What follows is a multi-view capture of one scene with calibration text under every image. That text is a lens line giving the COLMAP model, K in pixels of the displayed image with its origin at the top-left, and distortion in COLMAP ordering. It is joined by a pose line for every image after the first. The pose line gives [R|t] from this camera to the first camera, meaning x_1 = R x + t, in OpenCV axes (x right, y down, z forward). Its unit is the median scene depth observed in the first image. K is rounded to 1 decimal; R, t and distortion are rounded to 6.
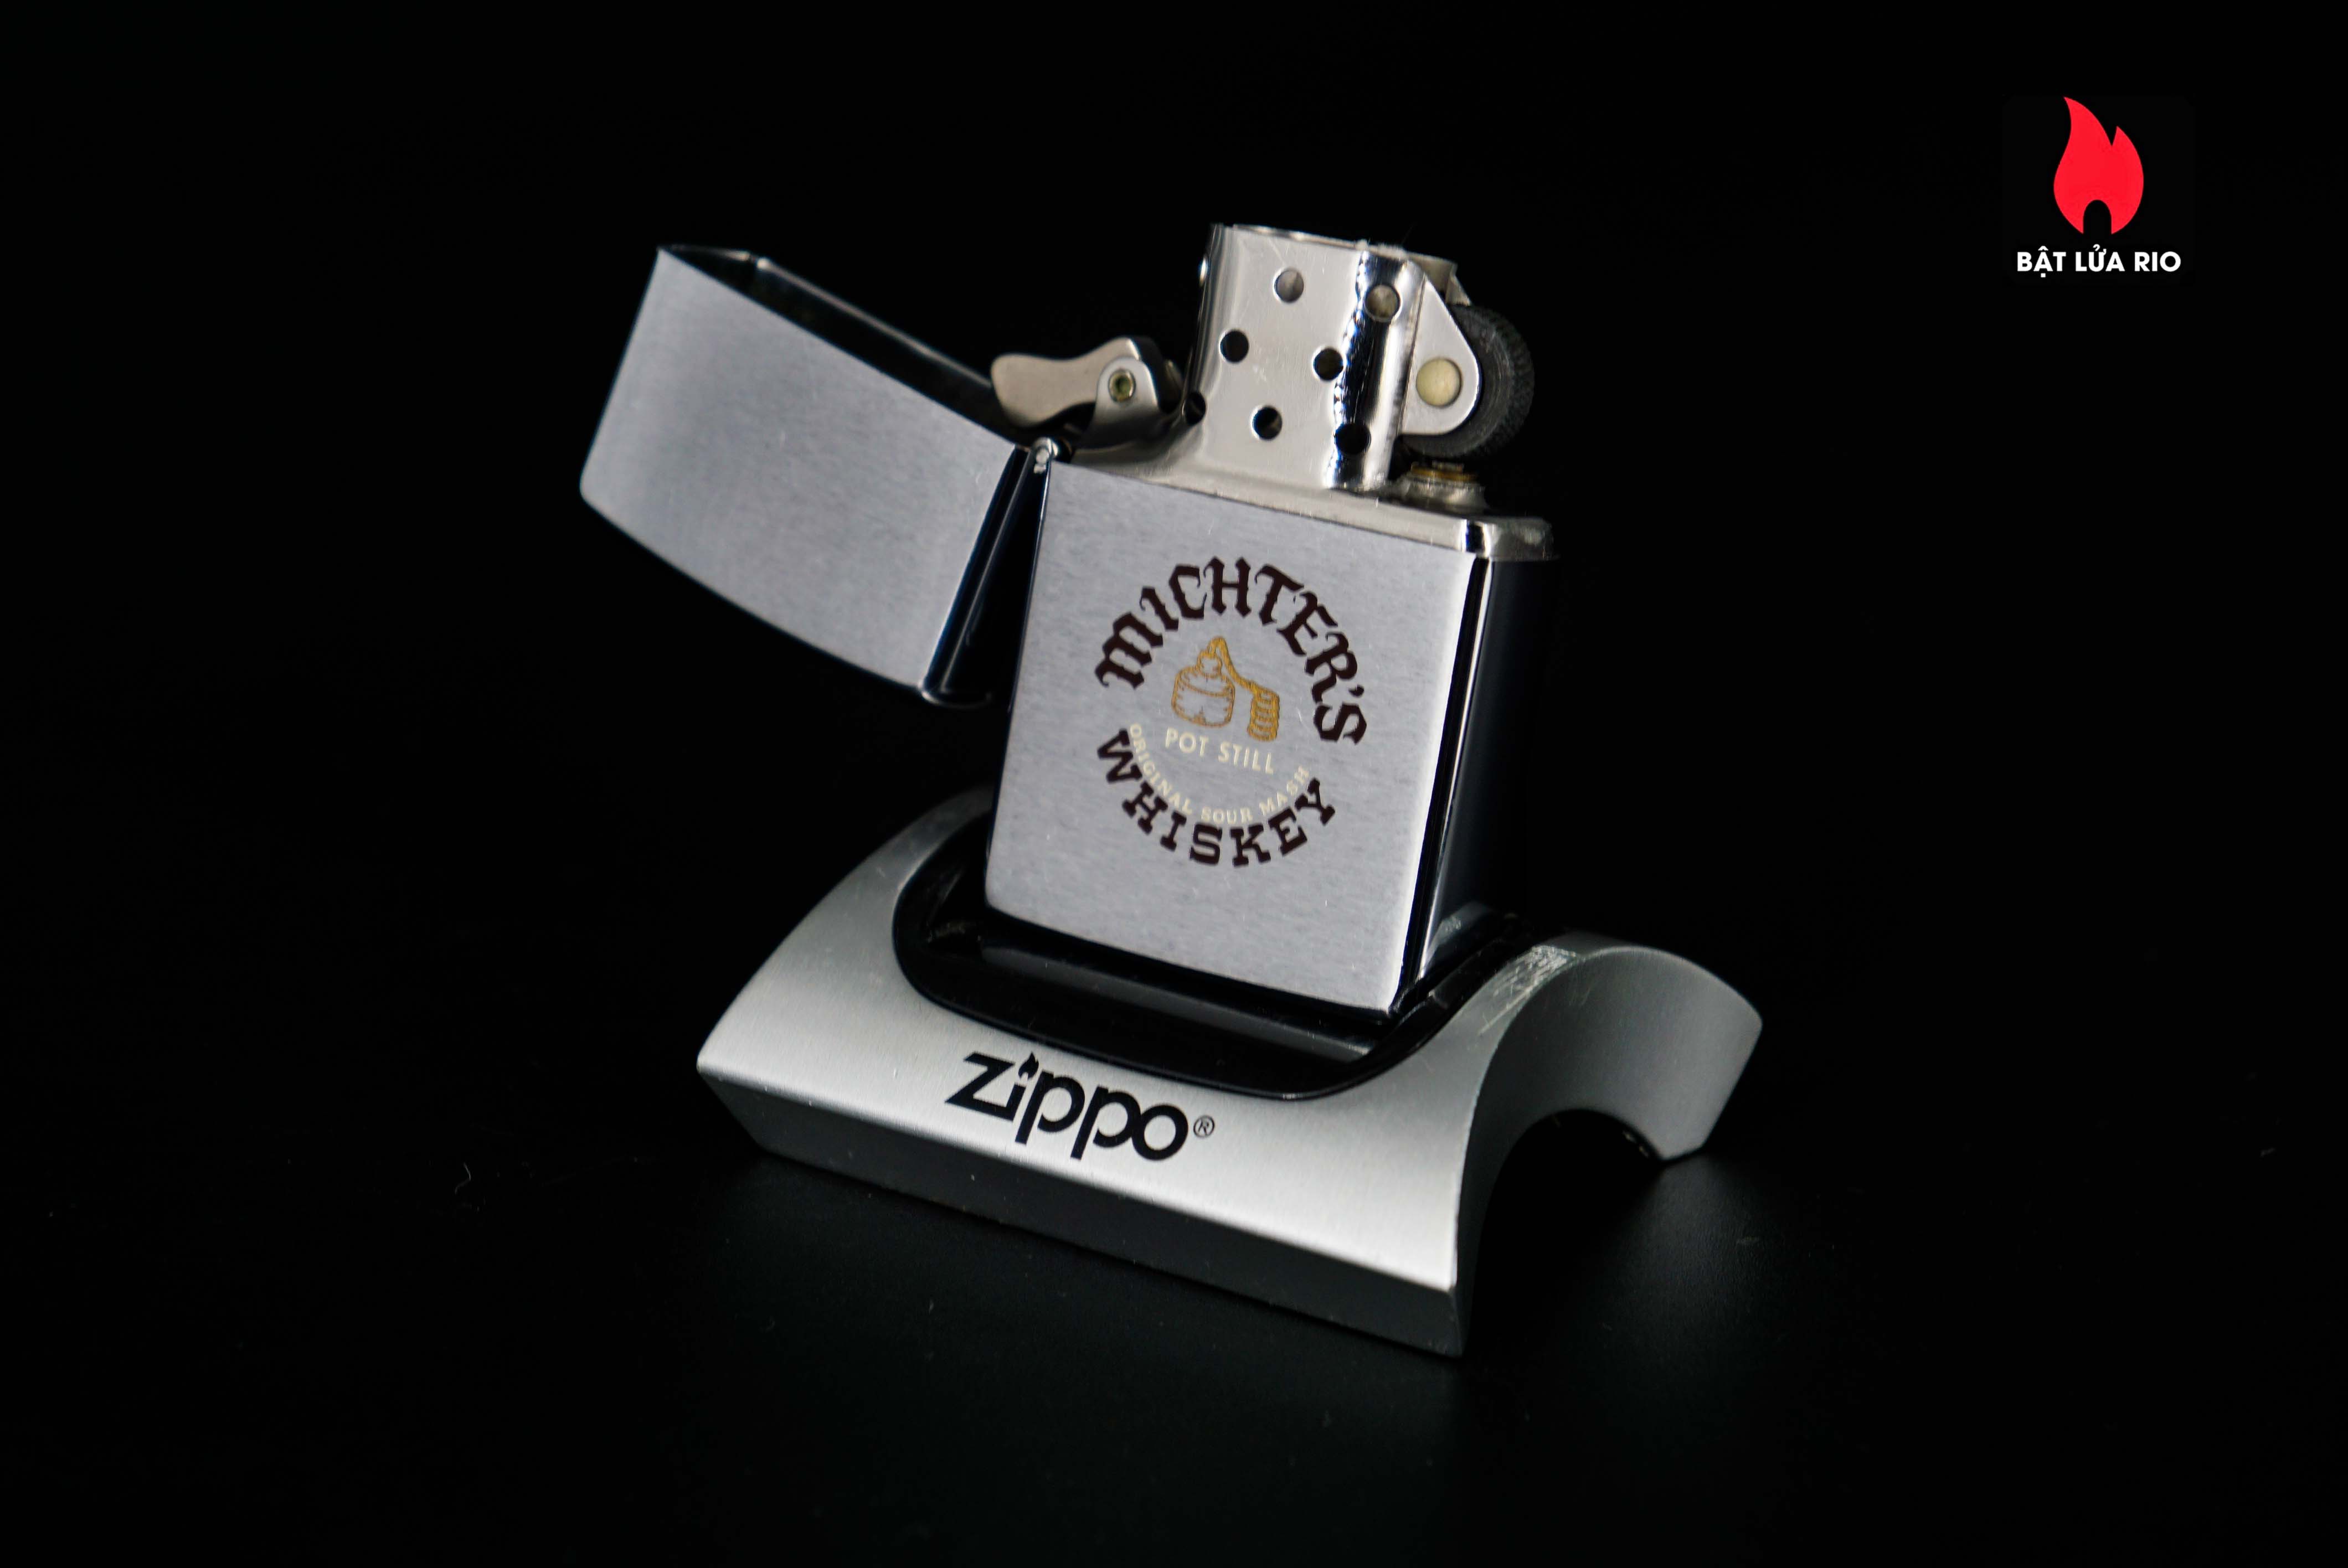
lens RADIAL K [[5710.3, 0, 1169.5], [0, 5710.3, 785.7], [0, 0, 1]] dist [-0.111043, 0.000000]
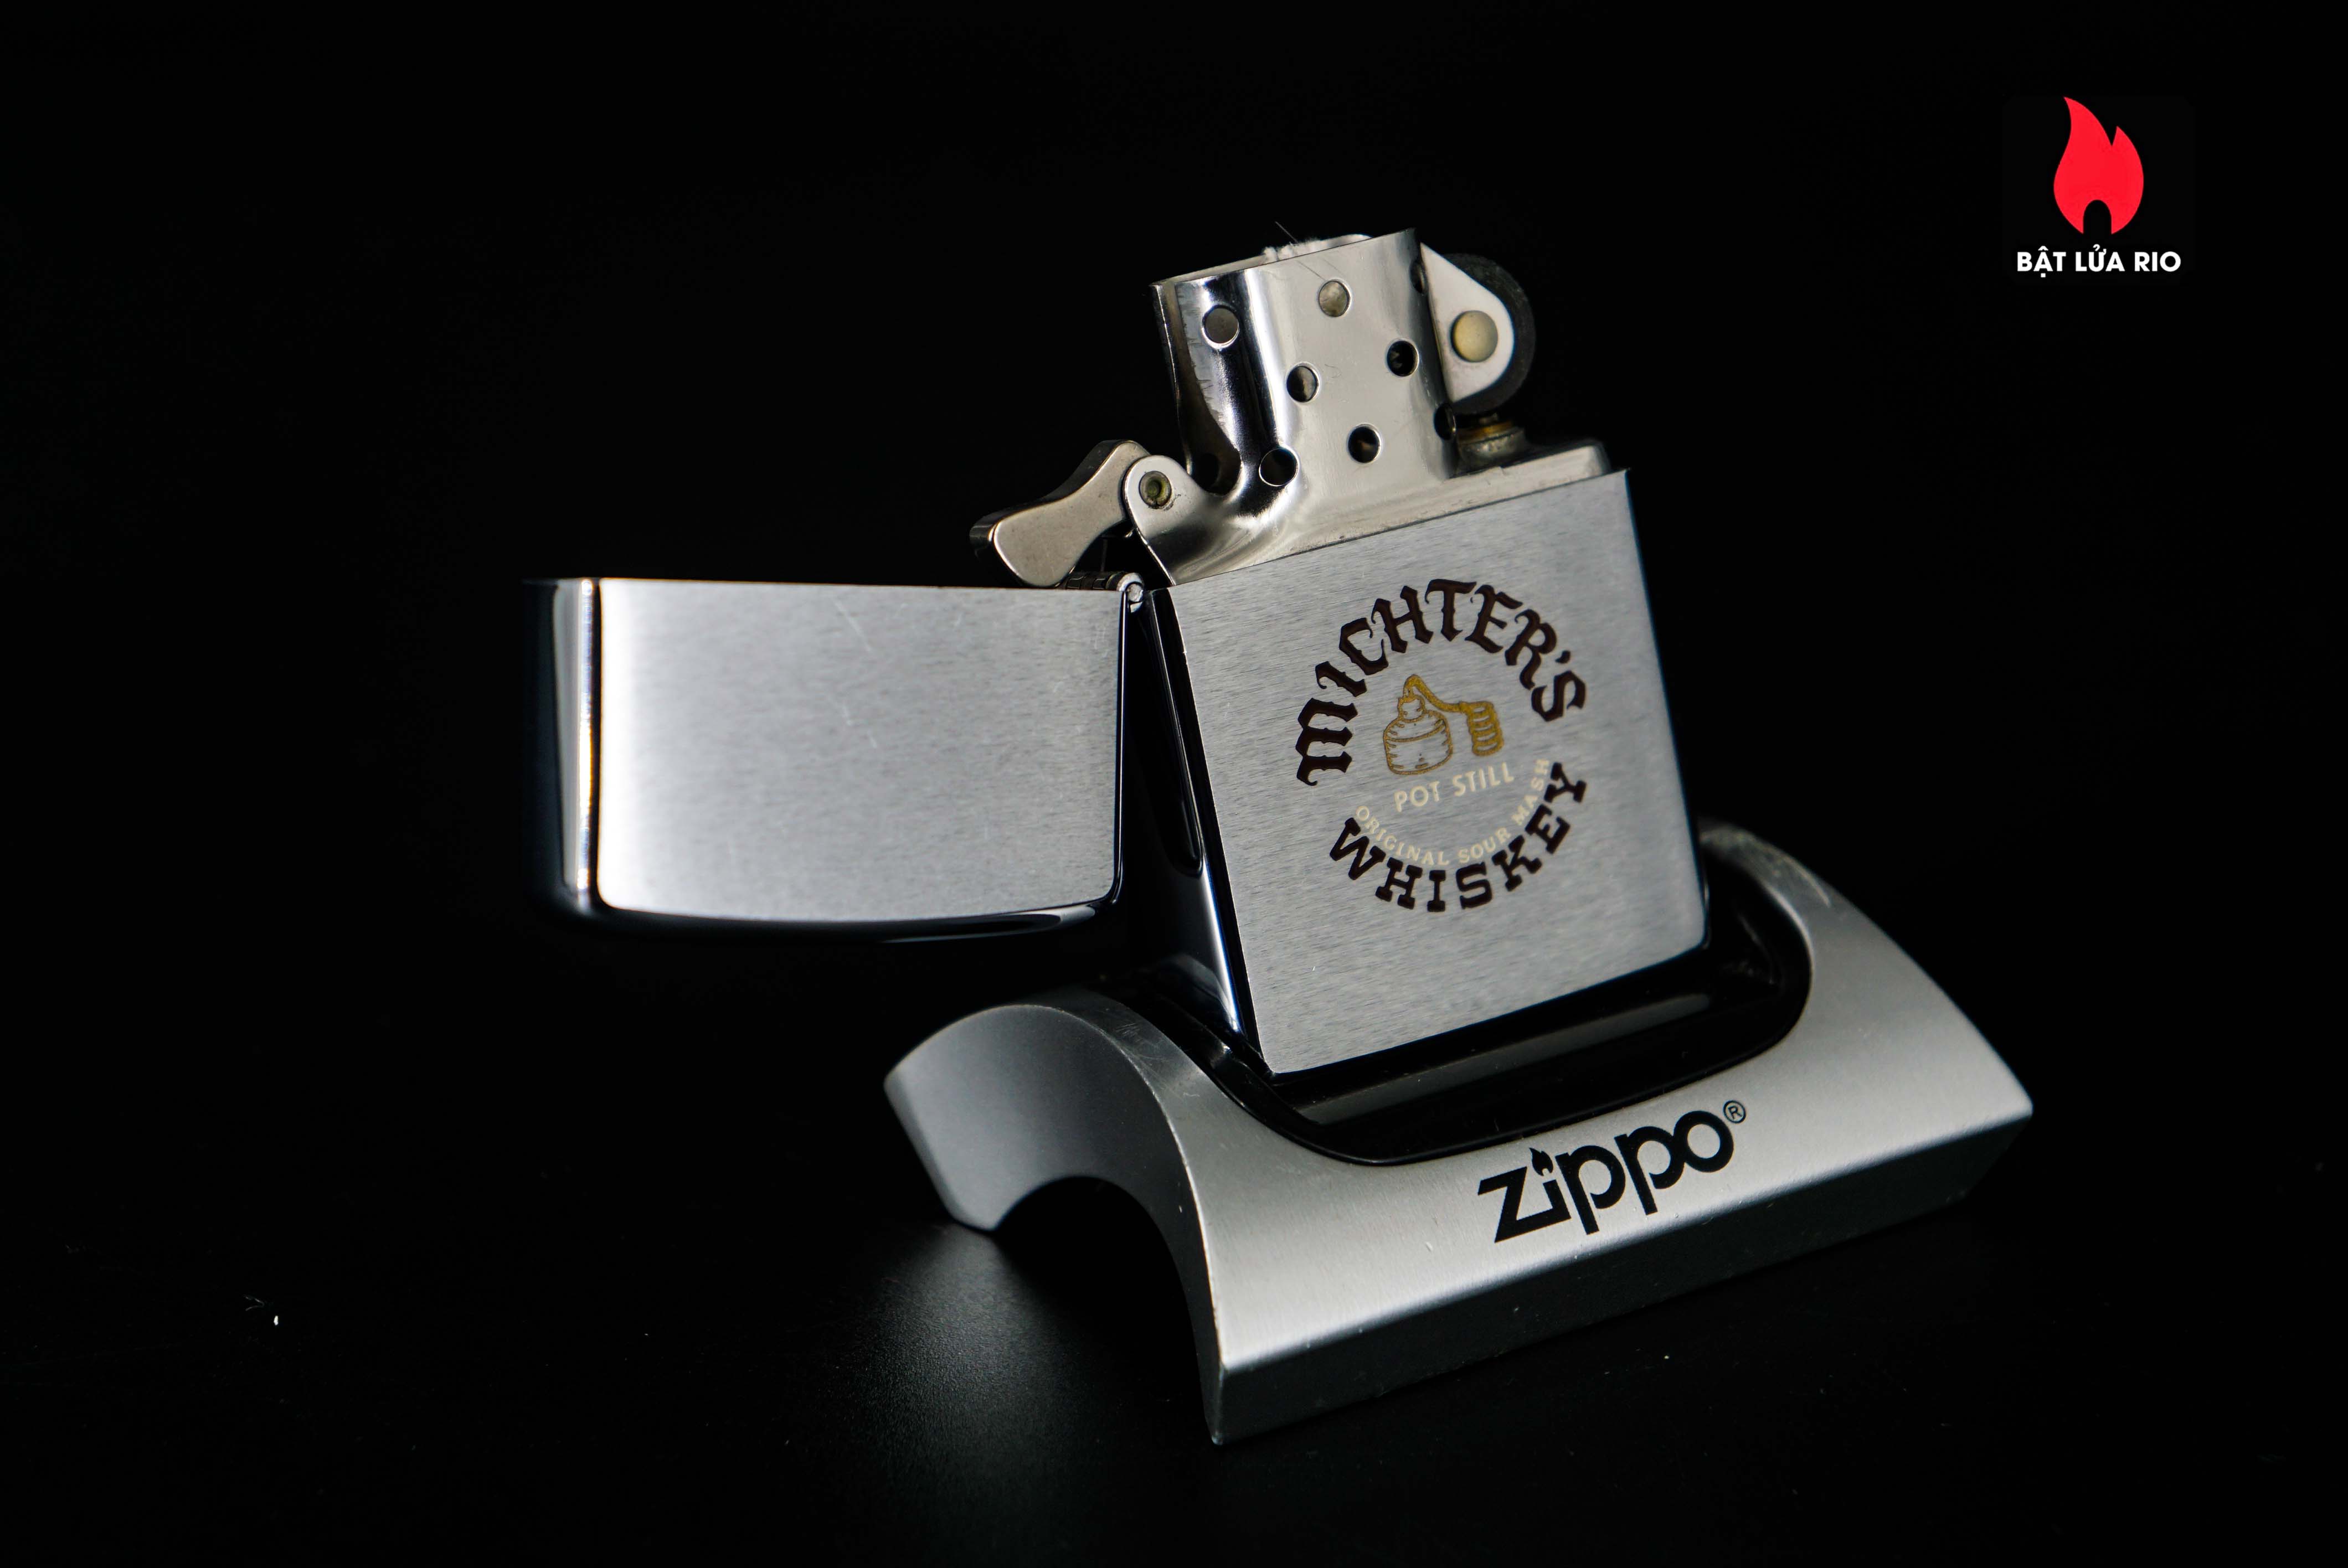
lens RADIAL K [[5710.3, 0, 1168.5], [0, 5710.3, 782.4], [0, 0, 1]] dist [-0.111043, 0.000000]
pose [[0.483151, -0.377574, 0.789939, -0.751568], [0.399419, 0.897930, 0.184894, -0.198183], [-0.779121, 0.226184, 0.584646, 0.492287]]
